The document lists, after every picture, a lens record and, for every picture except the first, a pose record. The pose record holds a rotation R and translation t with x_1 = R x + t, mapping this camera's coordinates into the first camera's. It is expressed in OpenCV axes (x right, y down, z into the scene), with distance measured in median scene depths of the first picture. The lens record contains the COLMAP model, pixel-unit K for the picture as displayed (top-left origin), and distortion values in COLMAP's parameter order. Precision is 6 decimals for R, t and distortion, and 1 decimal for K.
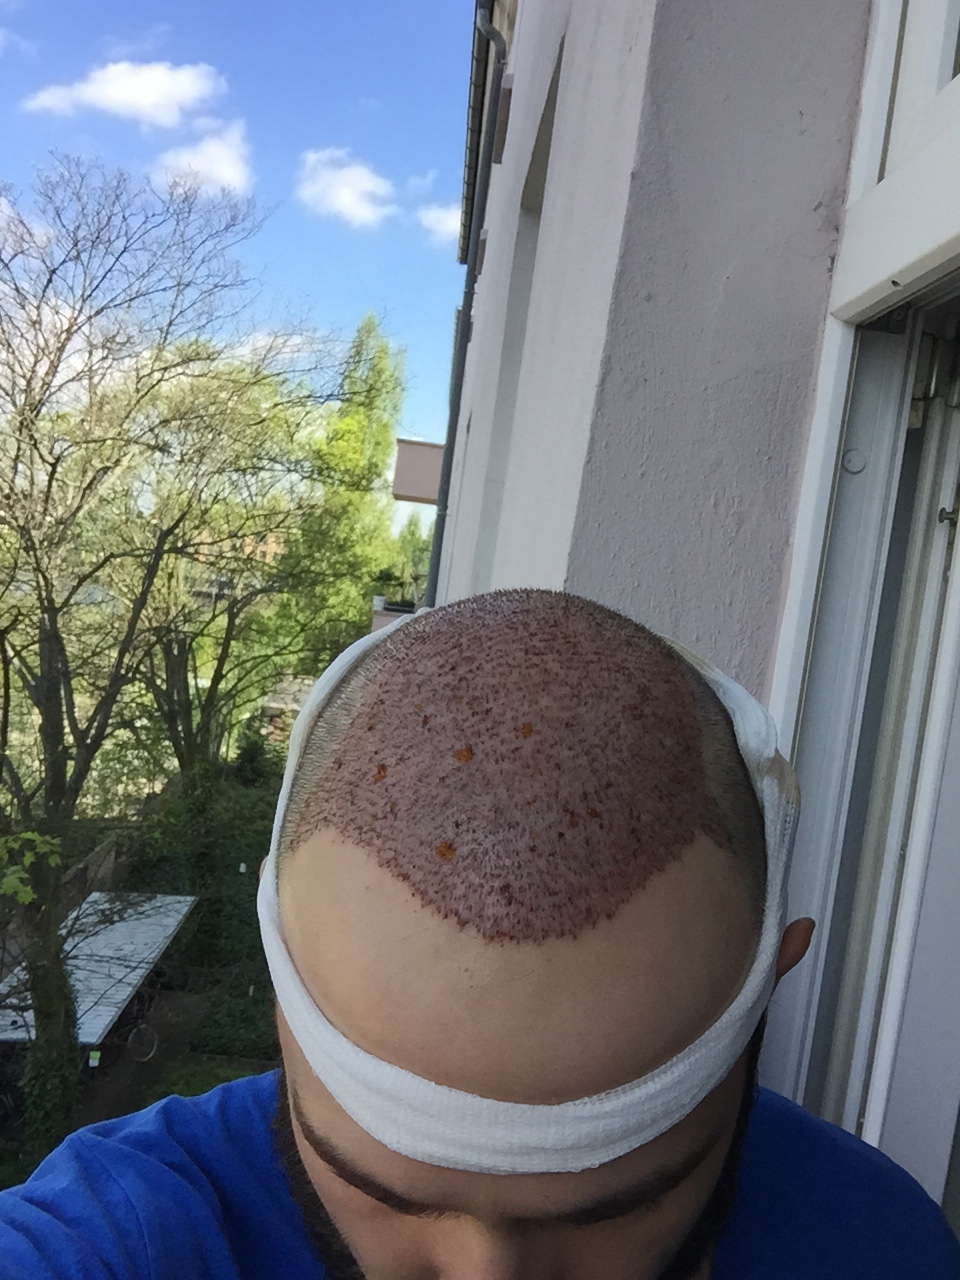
lens RADIAL K [[1141.4, 0, 480.0], [0, 1141.4, 640.0], [0, 0, 1]] dist [-0.000076, -0.004504]
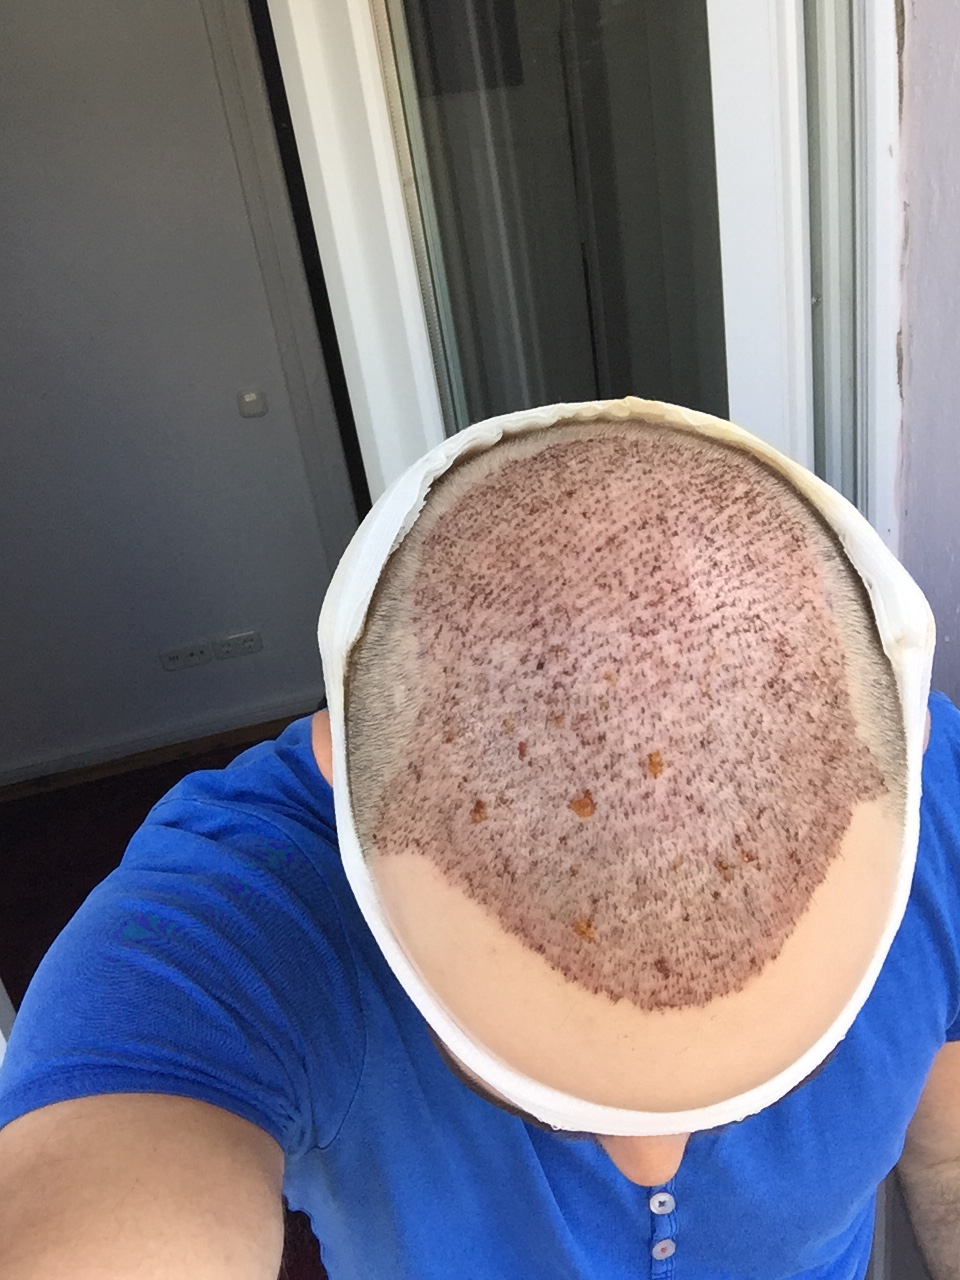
lens RADIAL K [[1141.4, 0, 480.0], [0, 1141.4, 640.0], [0, 0, 1]] dist [-0.000076, -0.004504]
pose [[0.984434, -0.175757, 0.000022, -0.066581], [0.145660, 0.815927, 0.559506, -0.468160], [-0.098355, -0.550793, 0.828826, 0.395455]]
